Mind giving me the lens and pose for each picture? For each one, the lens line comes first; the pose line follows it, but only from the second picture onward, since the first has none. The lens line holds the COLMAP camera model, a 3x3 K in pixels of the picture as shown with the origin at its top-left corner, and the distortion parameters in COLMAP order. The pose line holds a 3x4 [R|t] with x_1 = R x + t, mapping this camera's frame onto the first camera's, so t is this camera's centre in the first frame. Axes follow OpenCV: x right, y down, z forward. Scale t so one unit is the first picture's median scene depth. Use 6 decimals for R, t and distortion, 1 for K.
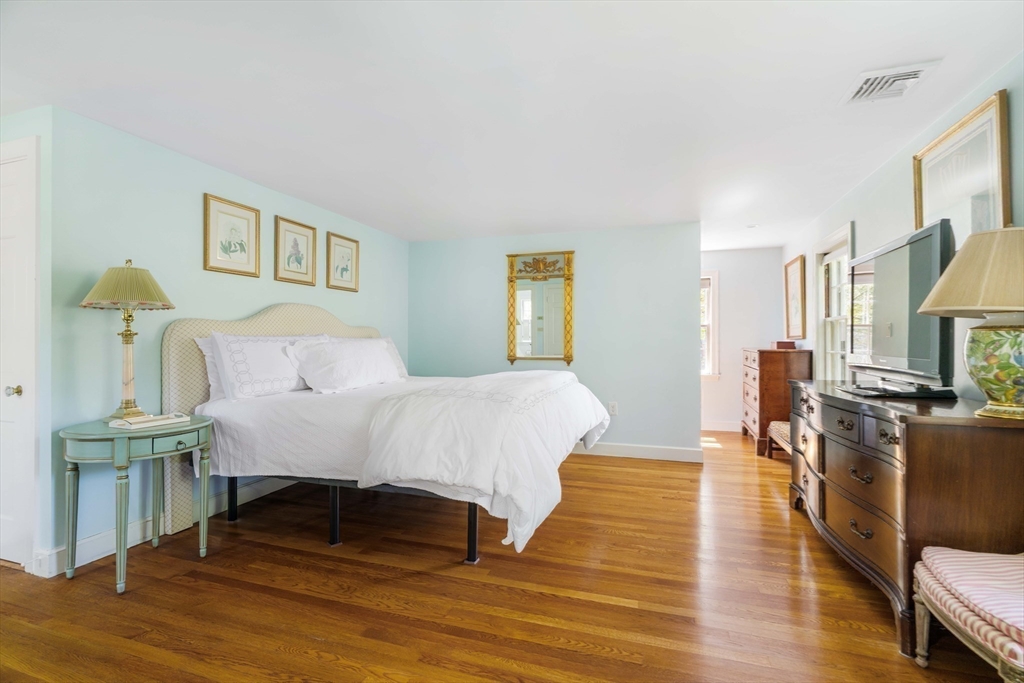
lens RADIAL K [[473.5, 0, 510.5], [0, 473.5, 335.8], [0, 0, 1]] dist [-0.000932, -0.000171]
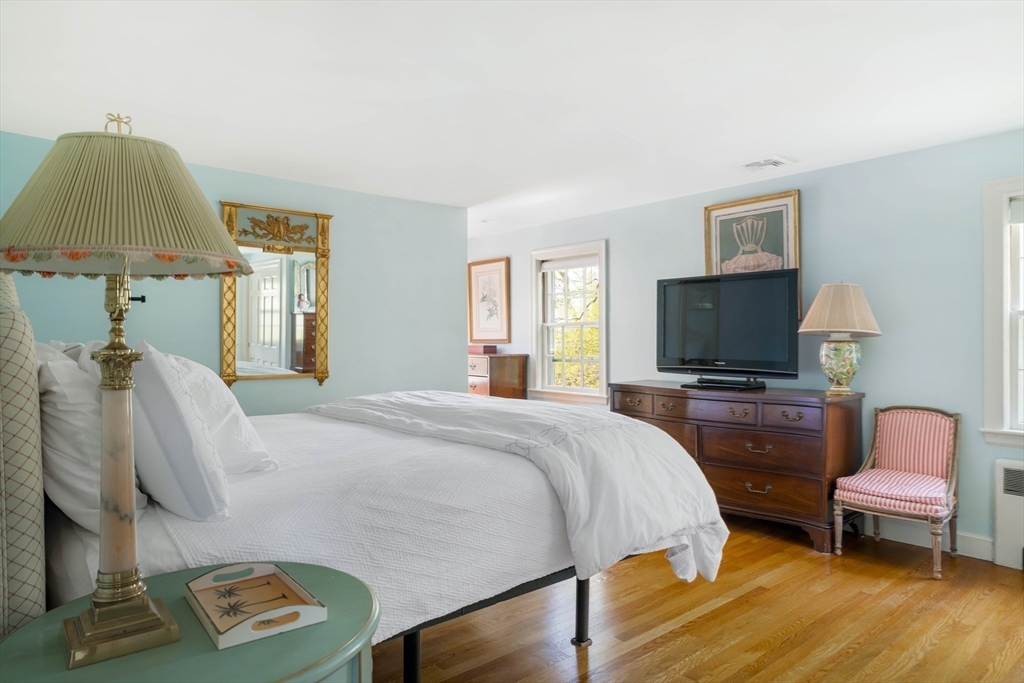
lens RADIAL K [[664.8, 0, 512.0], [0, 664.8, 341.5], [0, 0, 1]] dist [0.001129, 0.000333]
pose [[0.493372, -0.004655, 0.869806, -0.565943], [-0.008982, 0.999905, 0.010446, -0.011146], [-0.869772, -0.012966, 0.493283, 0.302394]]
